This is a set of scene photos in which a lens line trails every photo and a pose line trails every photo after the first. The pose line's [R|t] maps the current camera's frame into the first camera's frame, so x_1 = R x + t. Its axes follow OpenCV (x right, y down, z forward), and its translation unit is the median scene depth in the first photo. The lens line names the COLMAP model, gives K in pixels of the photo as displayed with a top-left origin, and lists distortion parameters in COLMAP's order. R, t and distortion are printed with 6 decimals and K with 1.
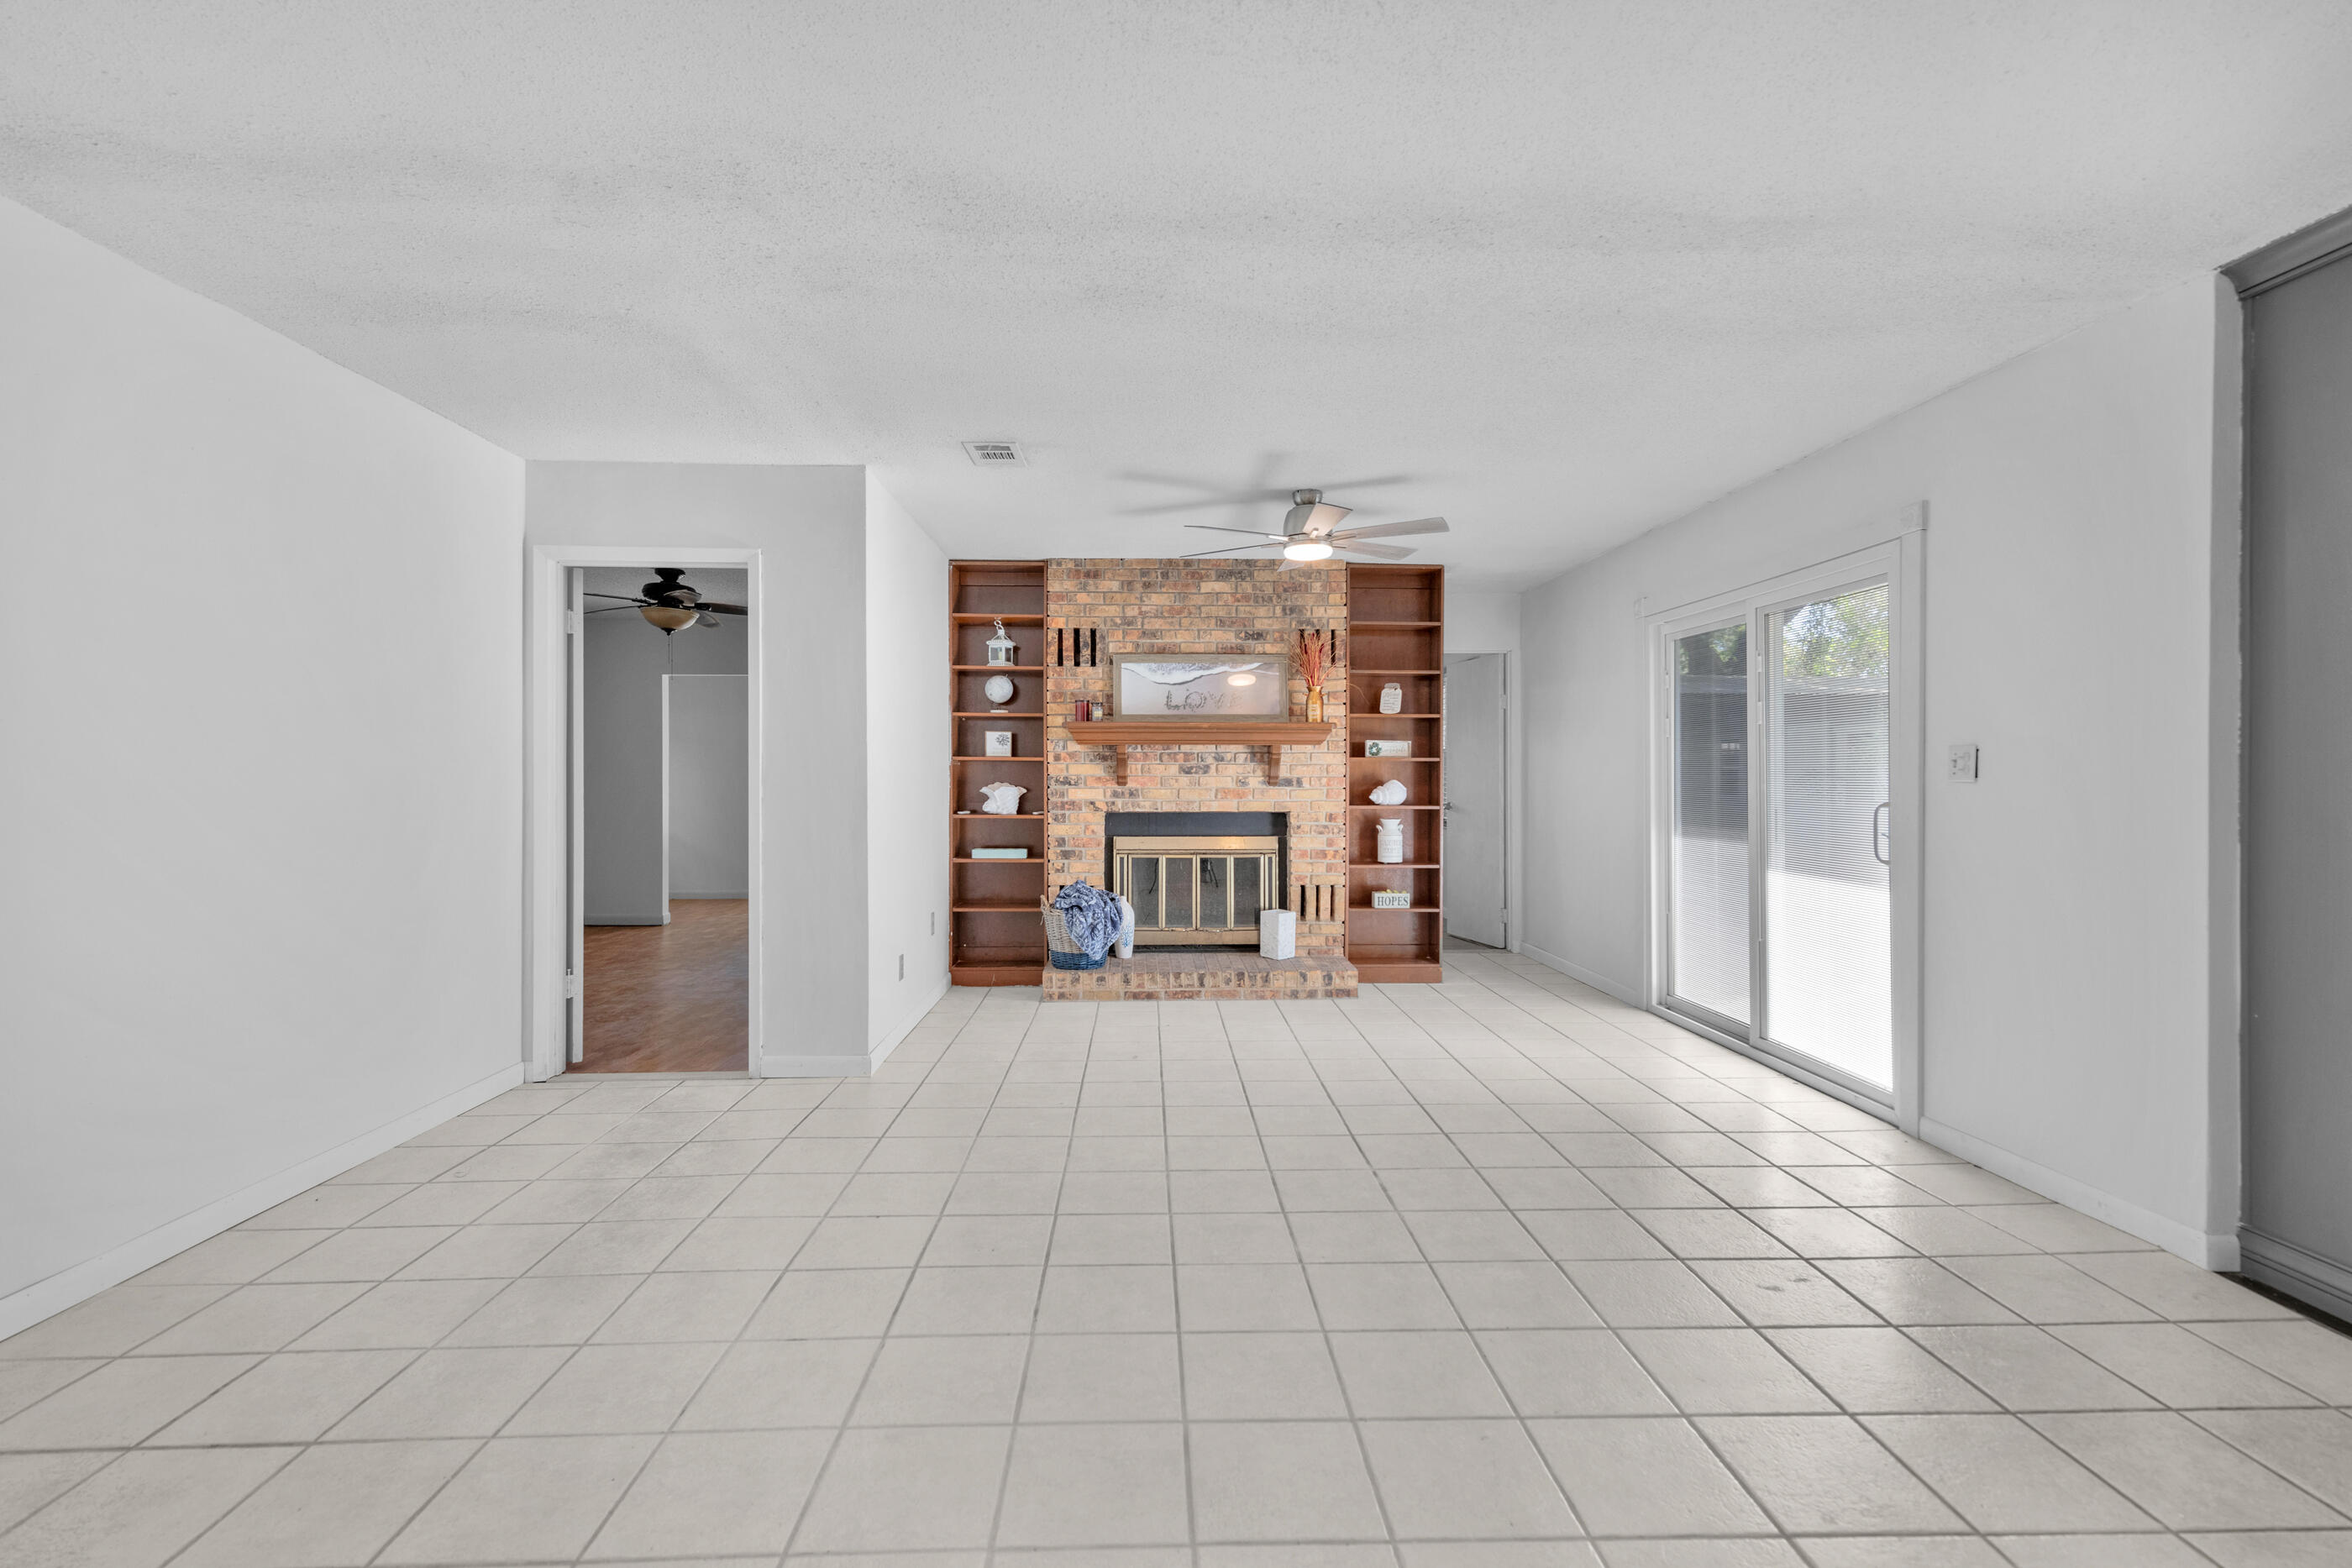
lens RADIAL K [[1034.2, 0, 1174.6], [0, 1034.2, 774.8], [0, 0, 1]] dist [-0.004078, -0.000787]
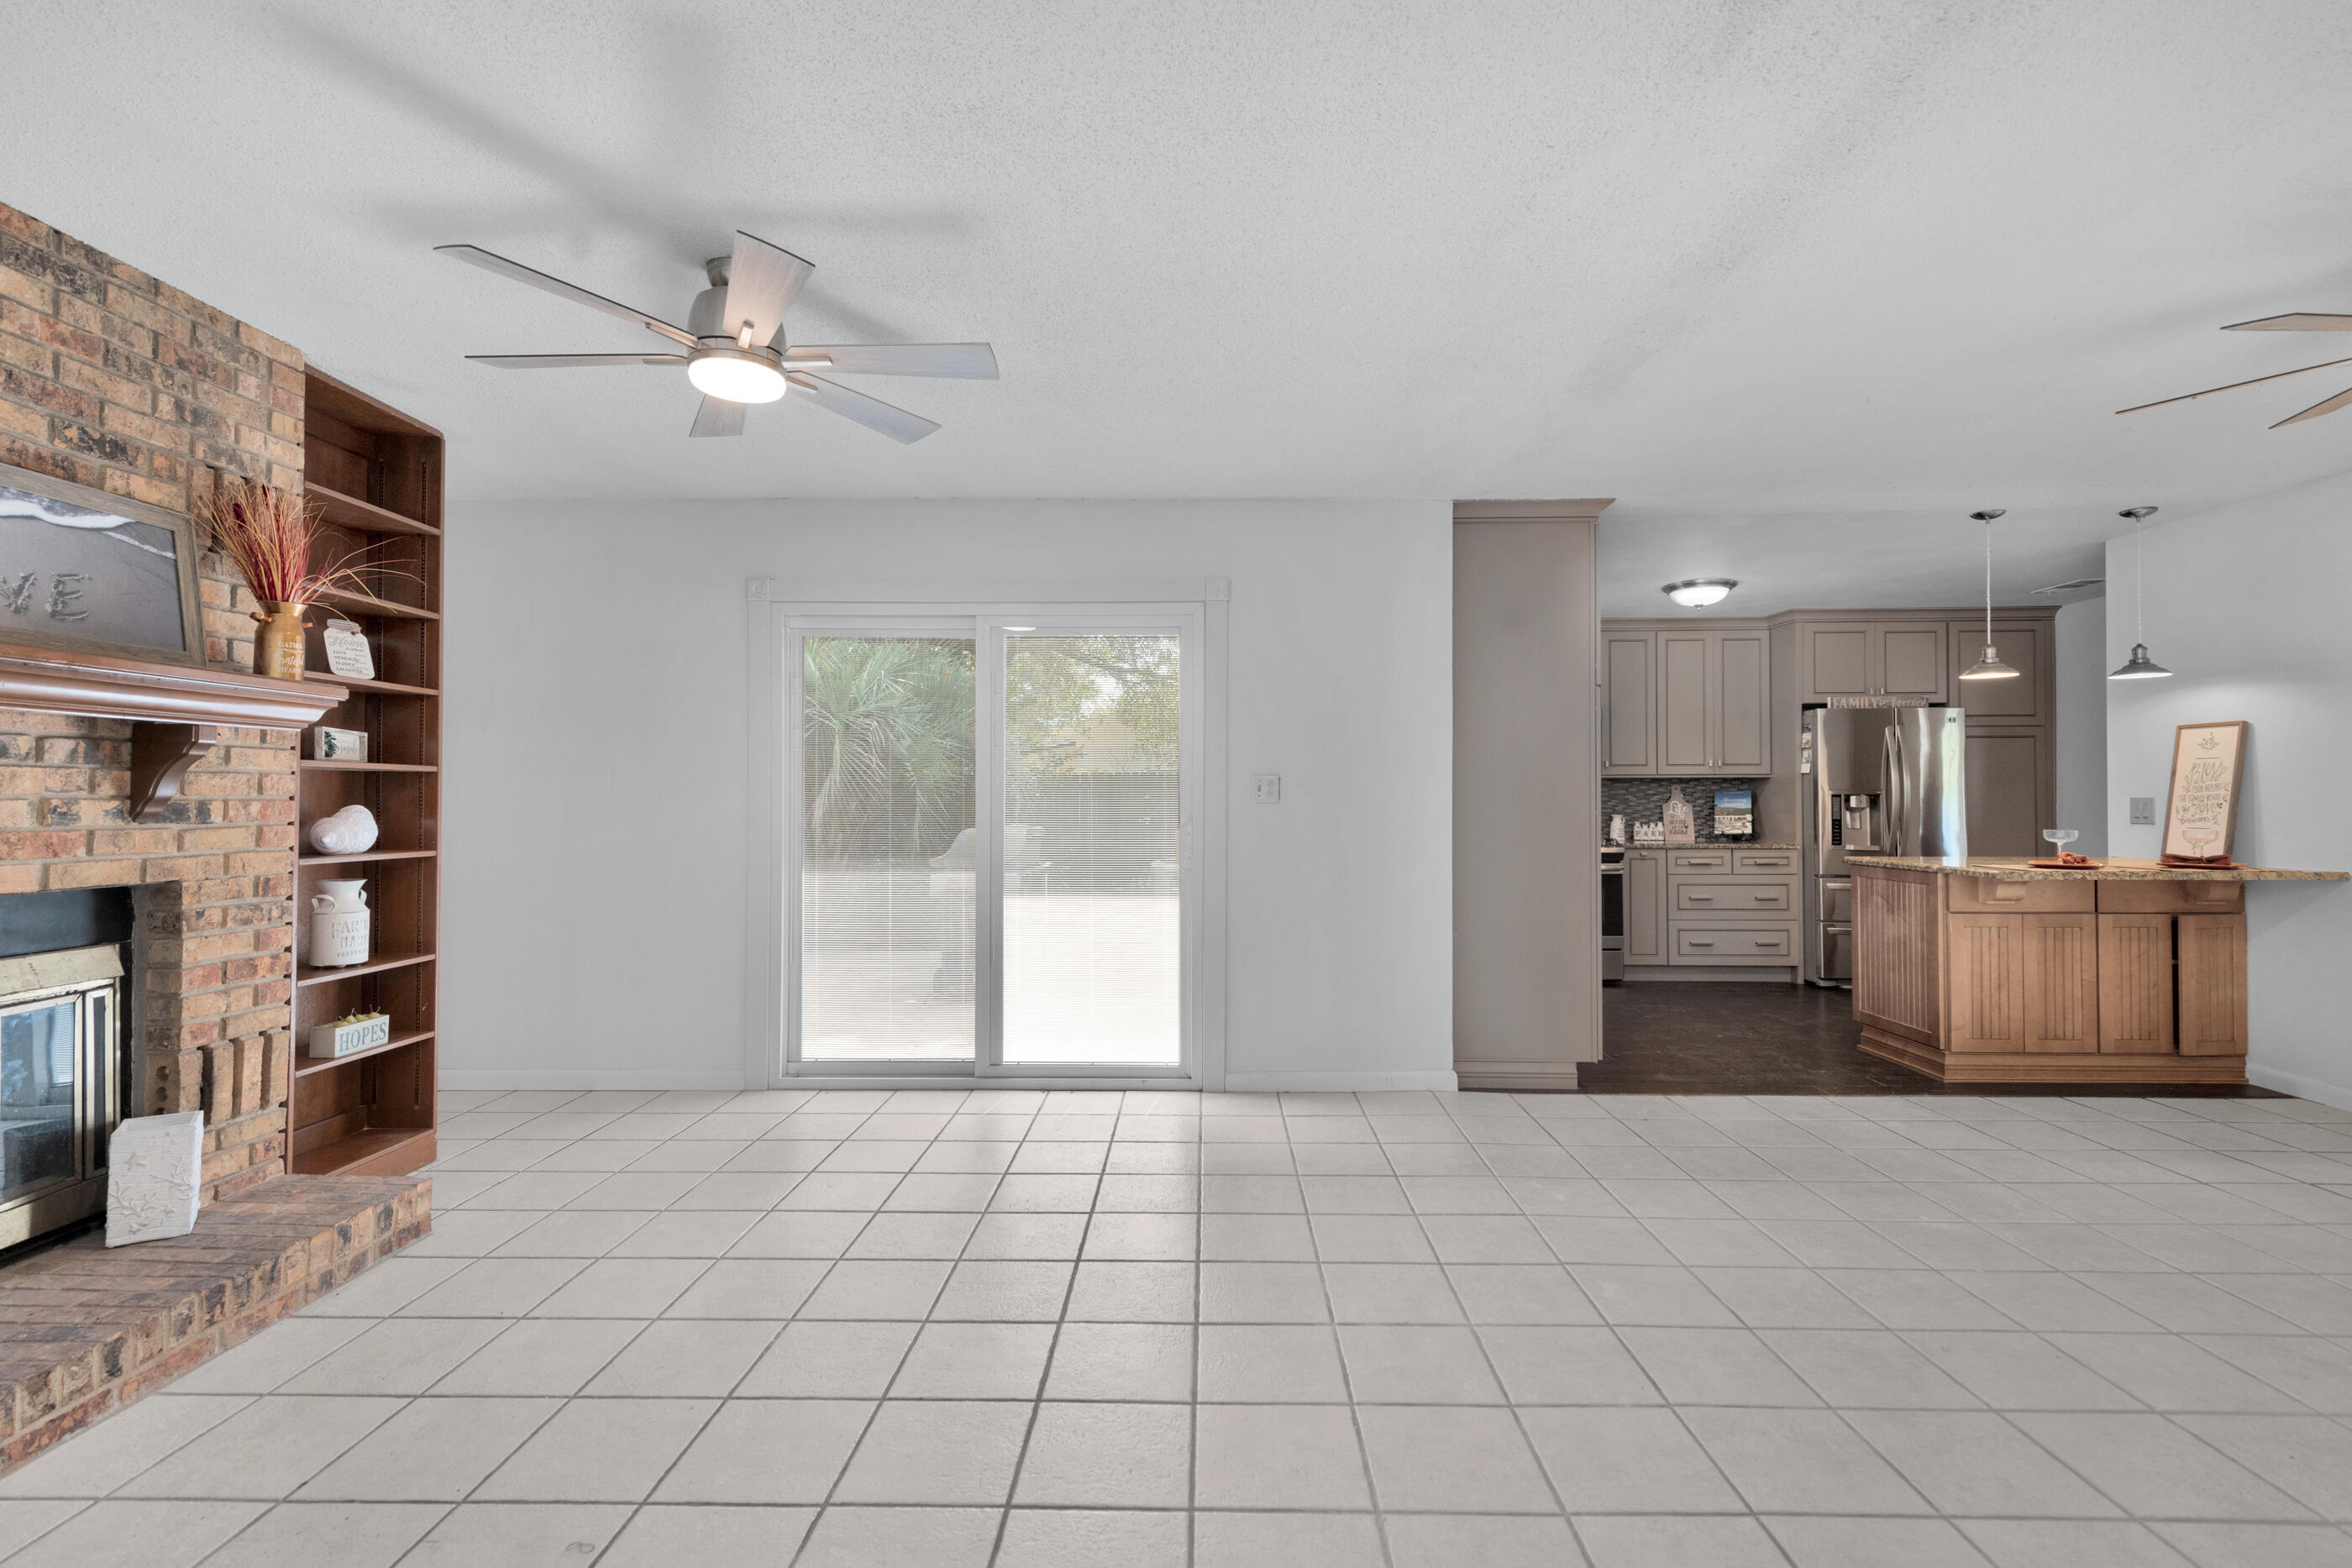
lens RADIAL K [[1034.2, 0, 1179.0], [0, 1034.2, 789.3], [0, 0, 1]] dist [-0.004078, -0.000787]
pose [[0.049223, 0.010590, 0.998732, -0.296183], [0.000004, 0.999944, -0.010603, 0.002135], [-0.998788, 0.000526, 0.049220, 0.566484]]
